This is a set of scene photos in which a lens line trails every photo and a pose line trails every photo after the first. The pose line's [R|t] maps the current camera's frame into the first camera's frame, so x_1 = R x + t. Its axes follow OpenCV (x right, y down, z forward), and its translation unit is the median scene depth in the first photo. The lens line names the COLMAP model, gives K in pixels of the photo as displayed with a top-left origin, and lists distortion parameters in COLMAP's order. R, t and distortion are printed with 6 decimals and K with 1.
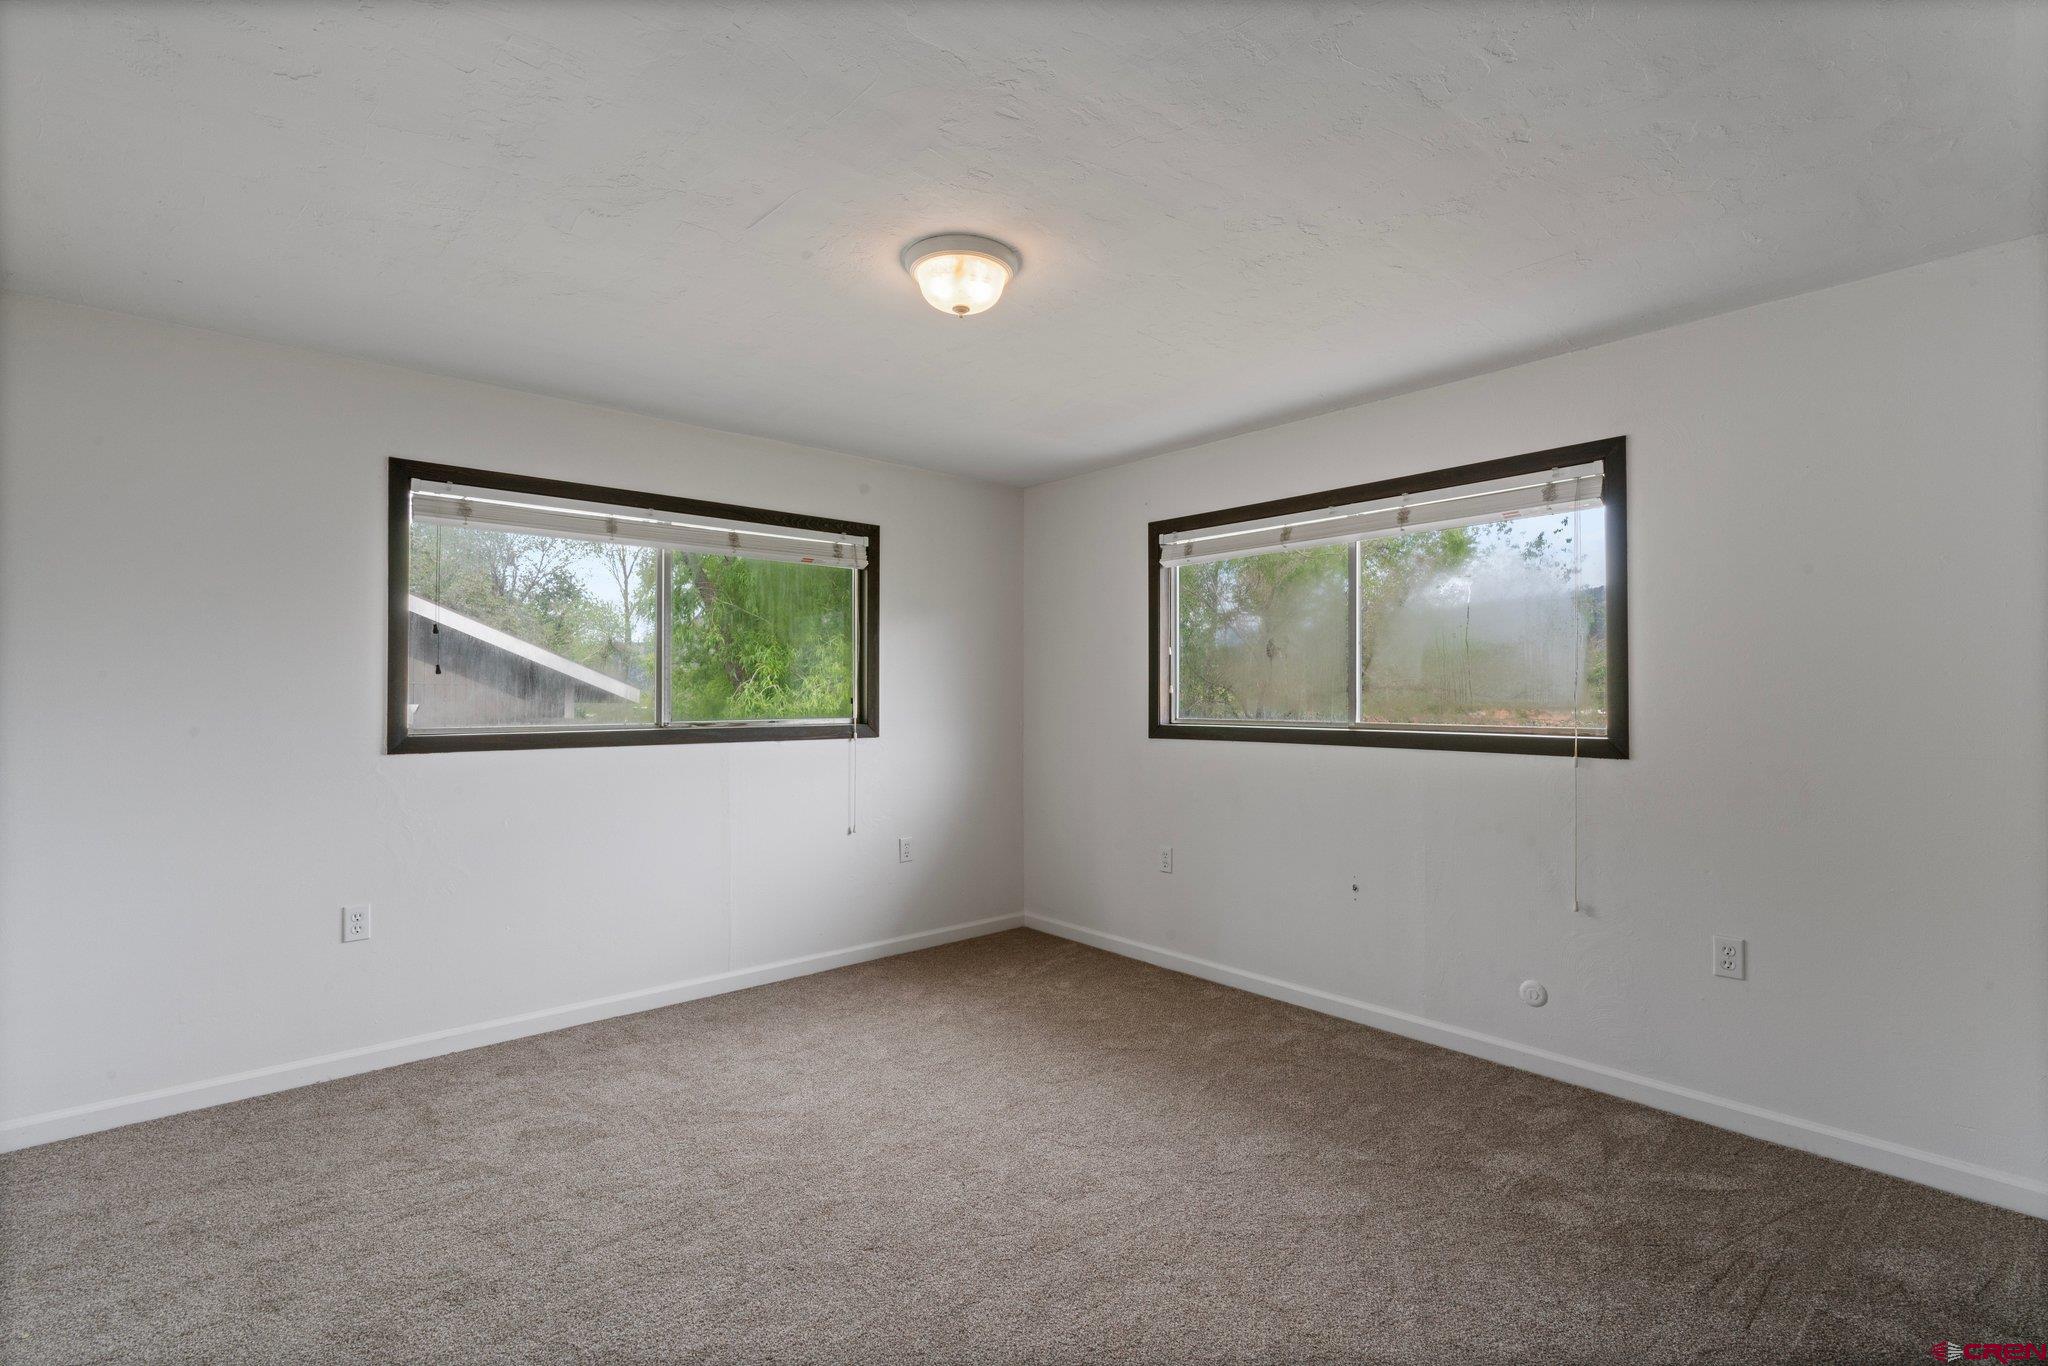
lens RADIAL K [[913.0, 0, 1024.5], [0, 913.0, 684.8], [0, 0, 1]] dist [-0.000453, 0.000517]
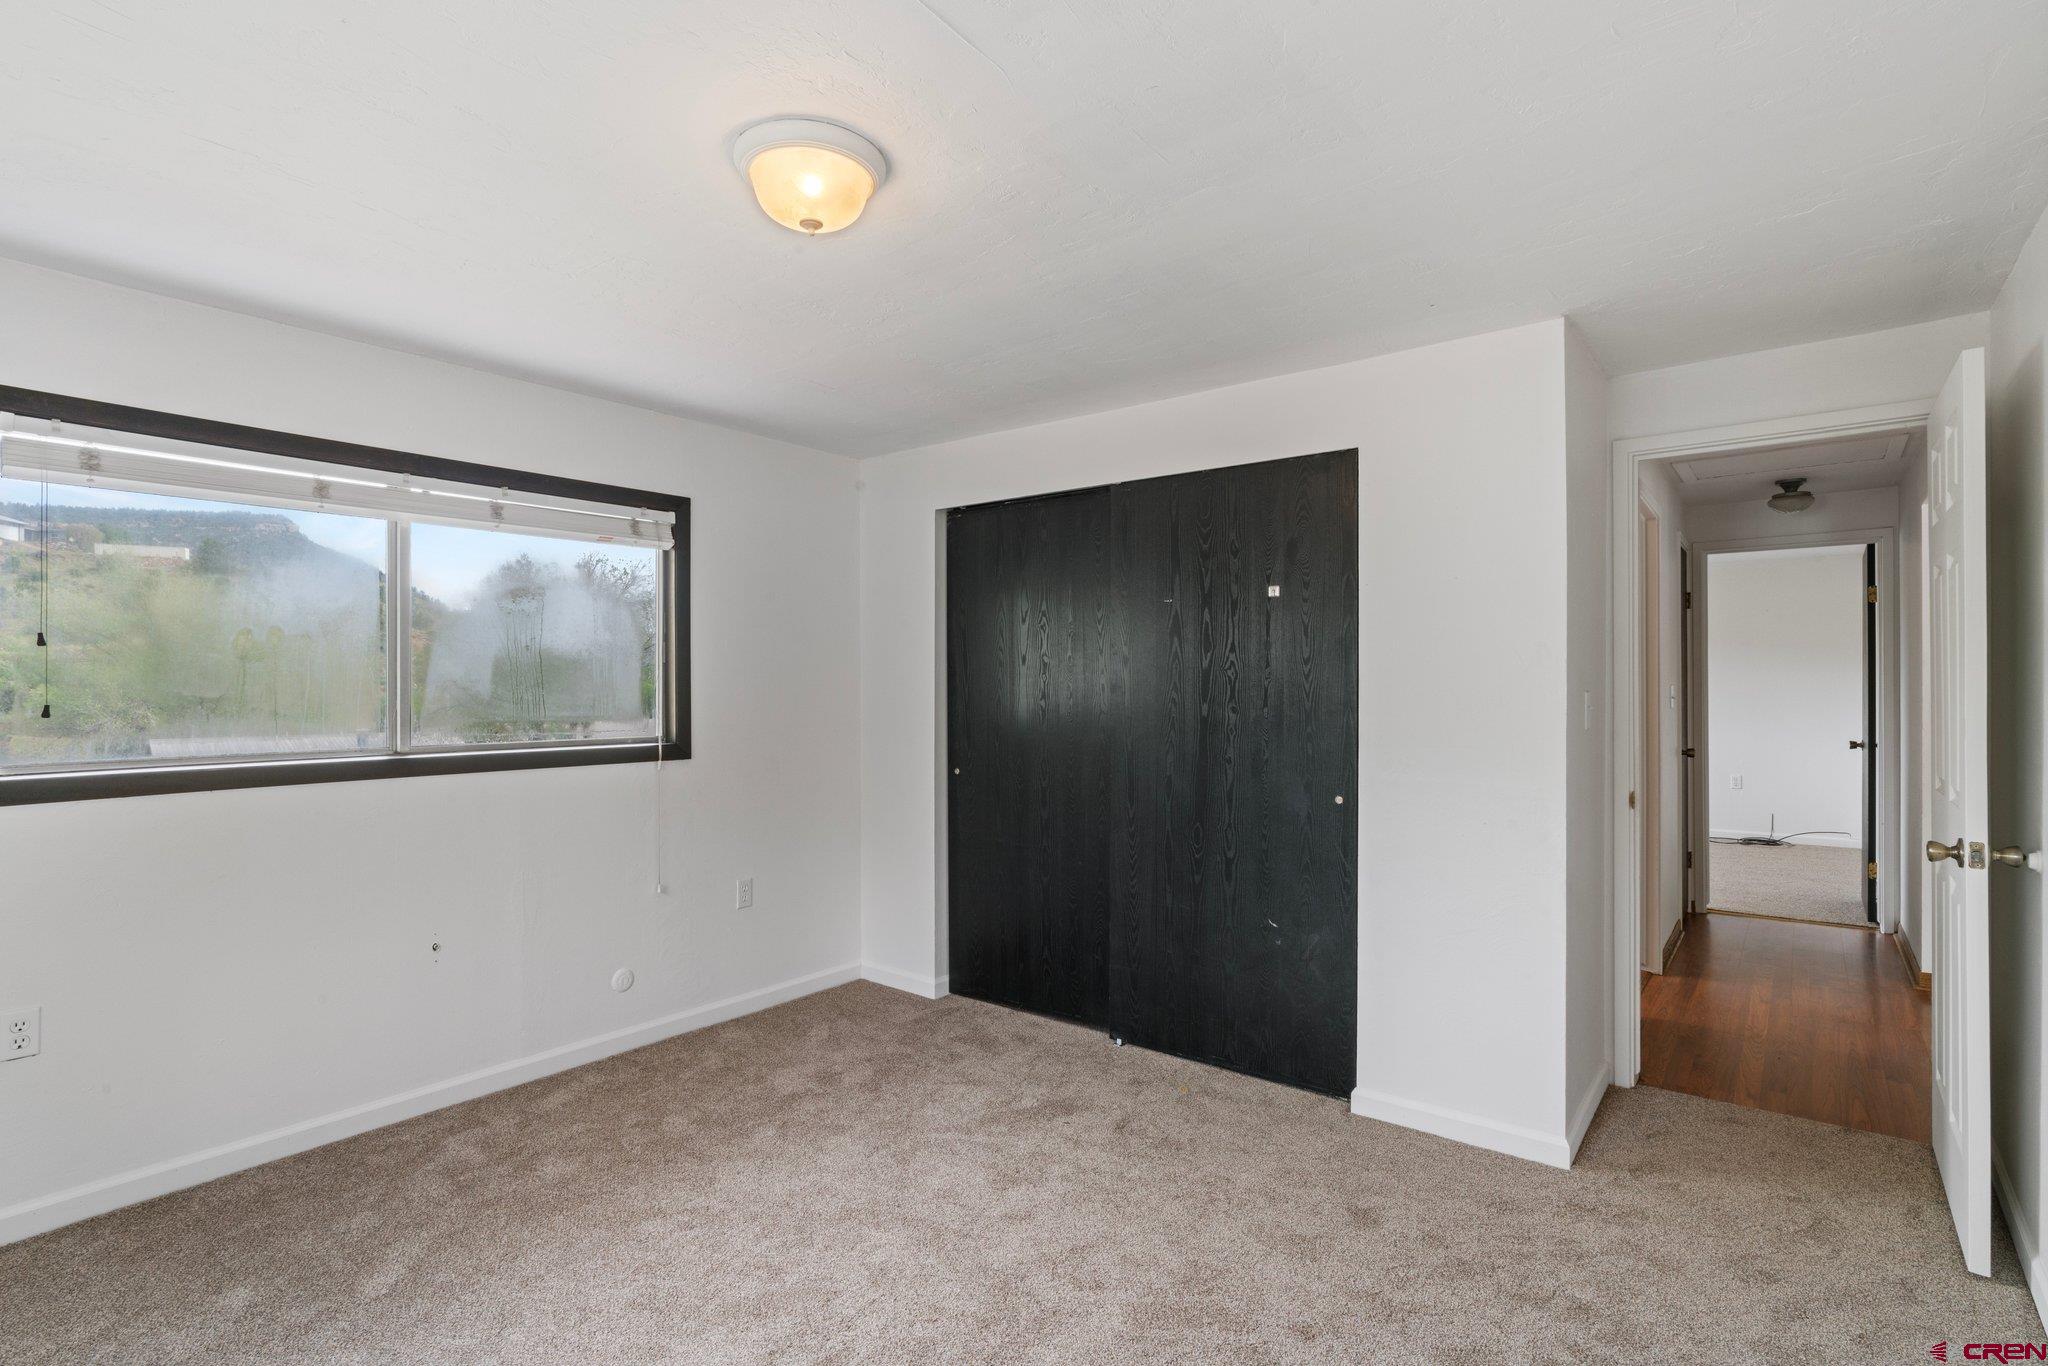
lens RADIAL K [[913.0, 0, 1024.5], [0, 913.0, 684.8], [0, 0, 1]] dist [-0.000453, 0.000517]
pose [[-0.103607, 0.004950, 0.994606, -0.601956], [0.007447, 0.999963, -0.004201, -0.008595], [-0.994590, 0.006972, -0.103640, 0.648855]]
